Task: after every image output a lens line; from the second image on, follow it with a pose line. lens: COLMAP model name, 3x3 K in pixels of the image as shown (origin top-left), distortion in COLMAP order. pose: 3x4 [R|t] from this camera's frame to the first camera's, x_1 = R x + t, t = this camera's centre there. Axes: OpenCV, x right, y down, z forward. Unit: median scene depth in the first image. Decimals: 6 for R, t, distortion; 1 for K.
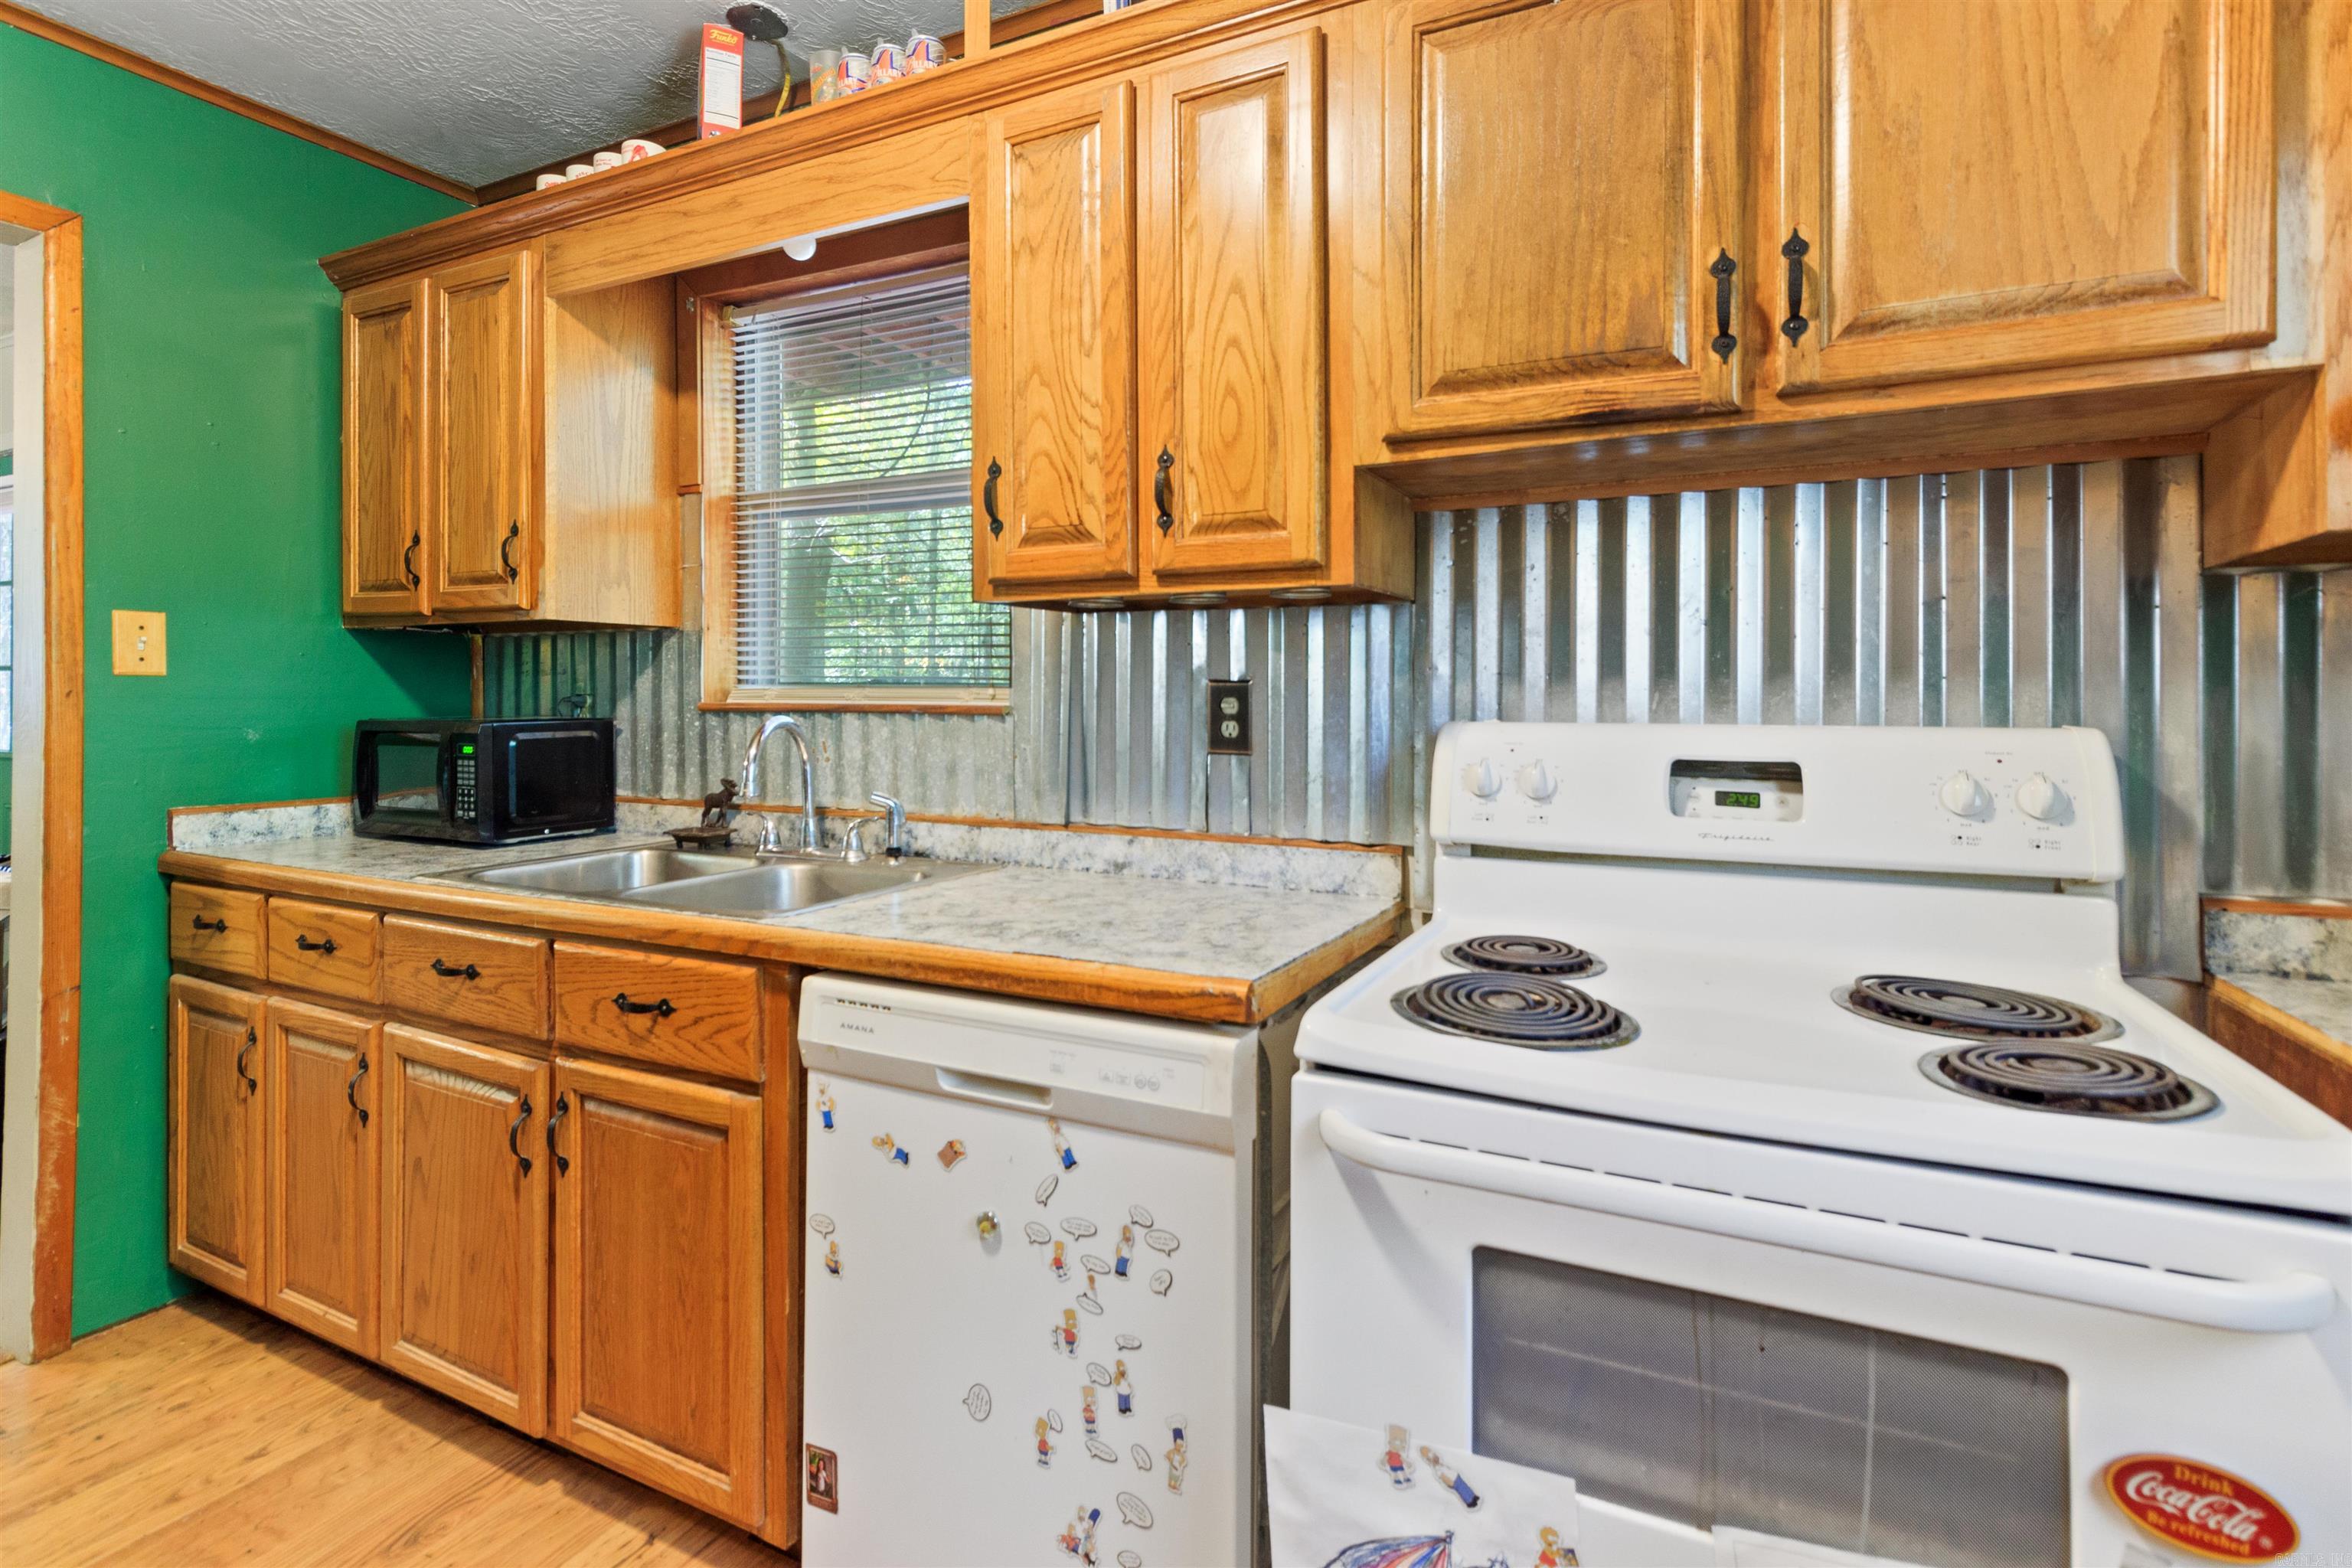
lens RADIAL K [[1104.7, 0, 1188.1], [0, 1104.7, 702.9], [0, 0, 1]] dist [-0.002016, 0.000220]
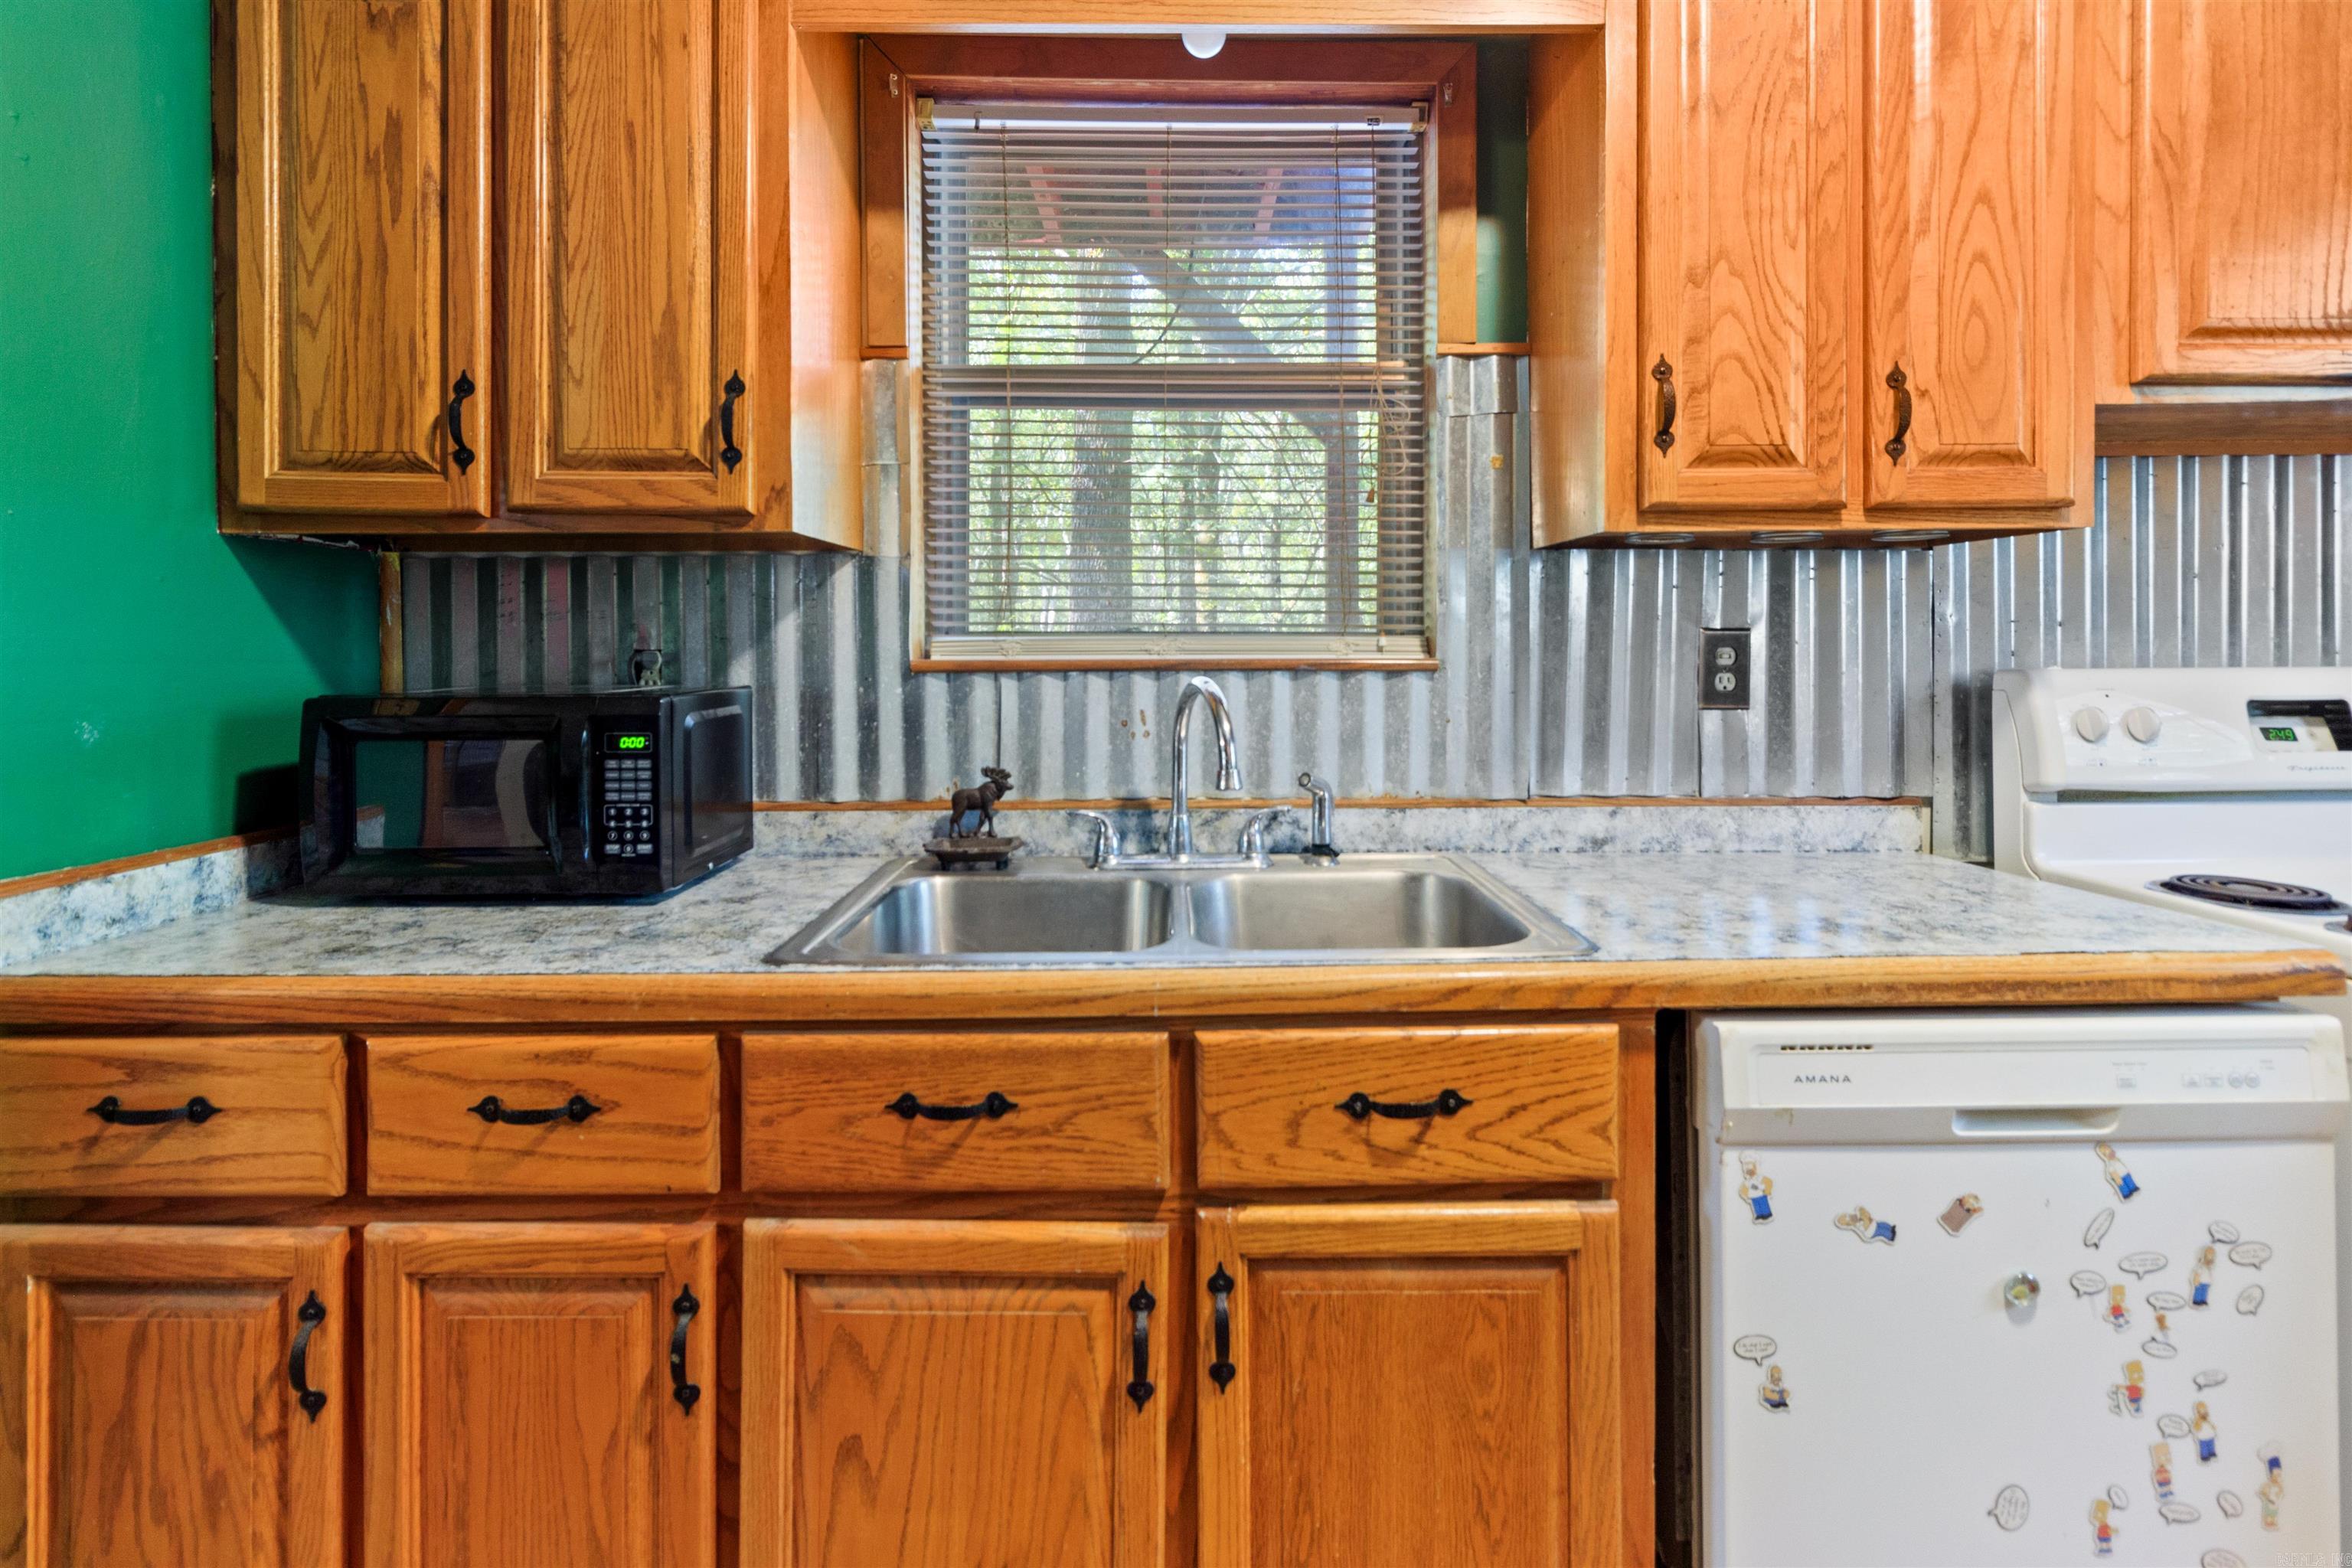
lens RADIAL K [[1120.9, 0, 1187.7], [0, 1120.9, 656.0], [0, 0, 1]] dist [-0.002509, 0.000319]
pose [[0.894782, -0.010032, 0.446391, -0.884367], [0.009291, 0.999949, 0.003848, -0.005855], [-0.446407, 0.000705, 0.894830, 0.426048]]
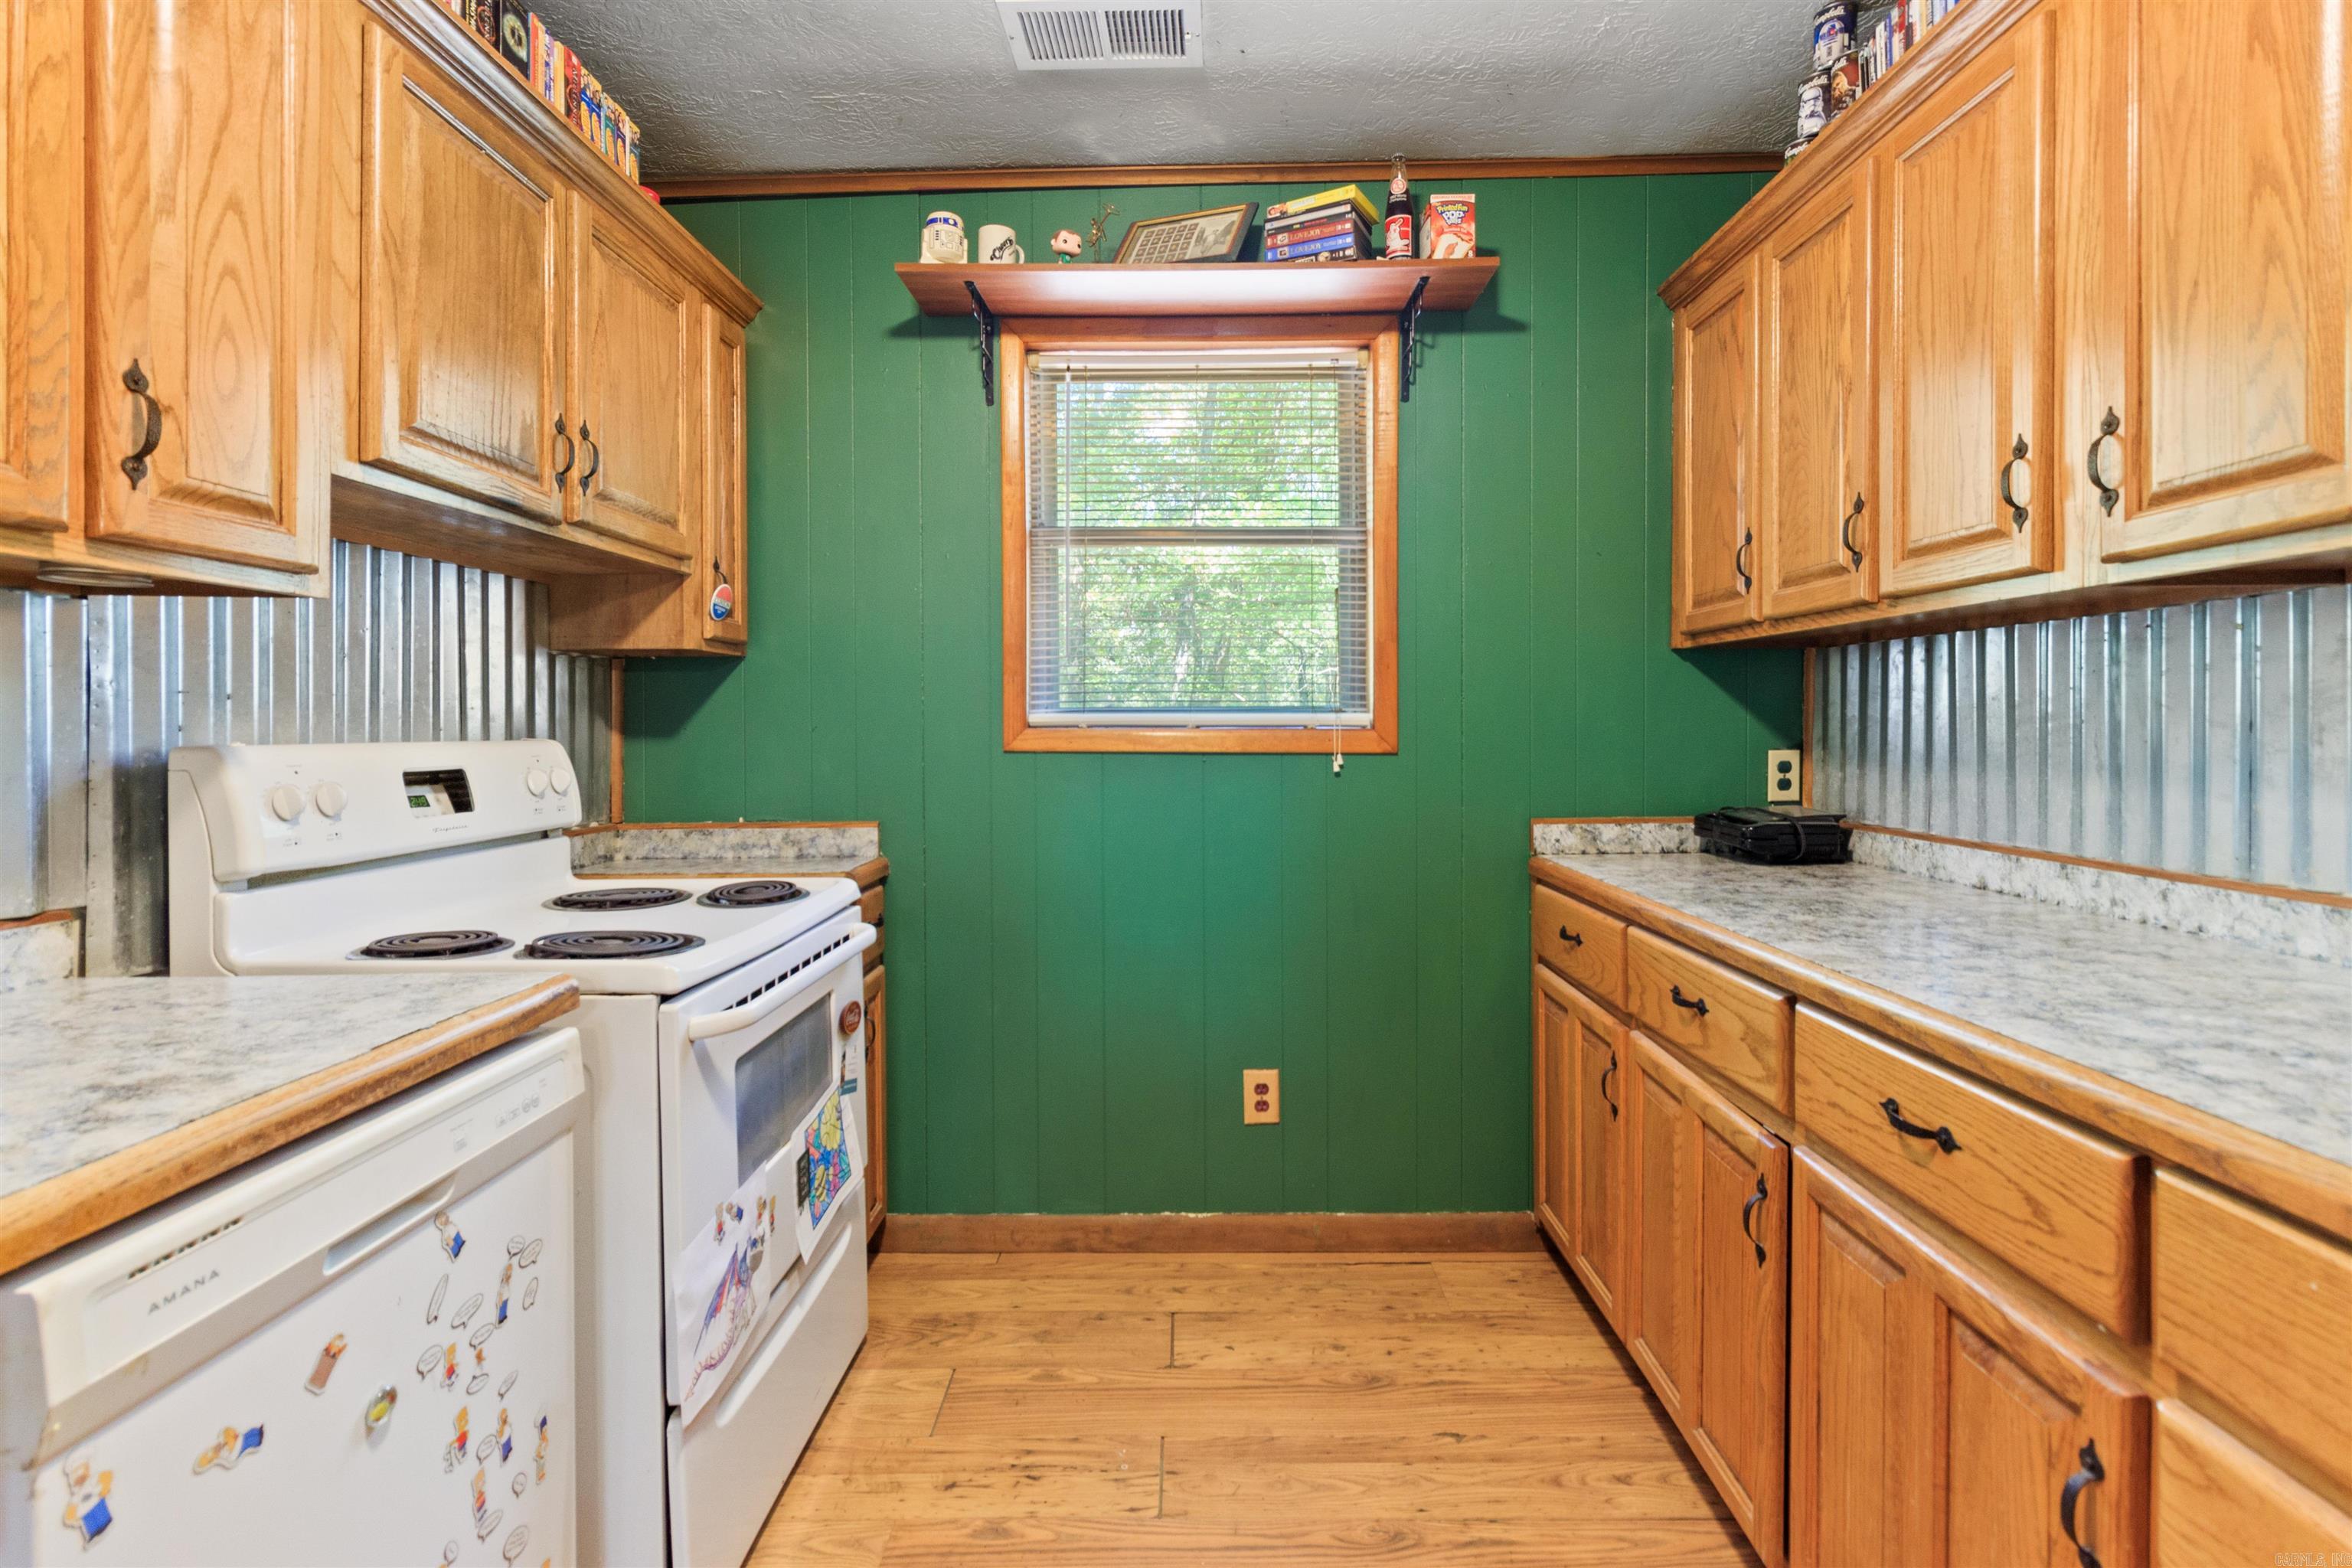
lens RADIAL K [[1089.3, 0, 1177.6], [0, 1089.3, 733.3], [0, 0, 1]] dist [0.000793, 0.000409]
pose [[-0.417434, -0.010426, 0.908648, -0.881438], [-0.005450, 0.999945, 0.008970, -0.005388], [-0.908691, -0.001207, -0.417468, 0.651486]]
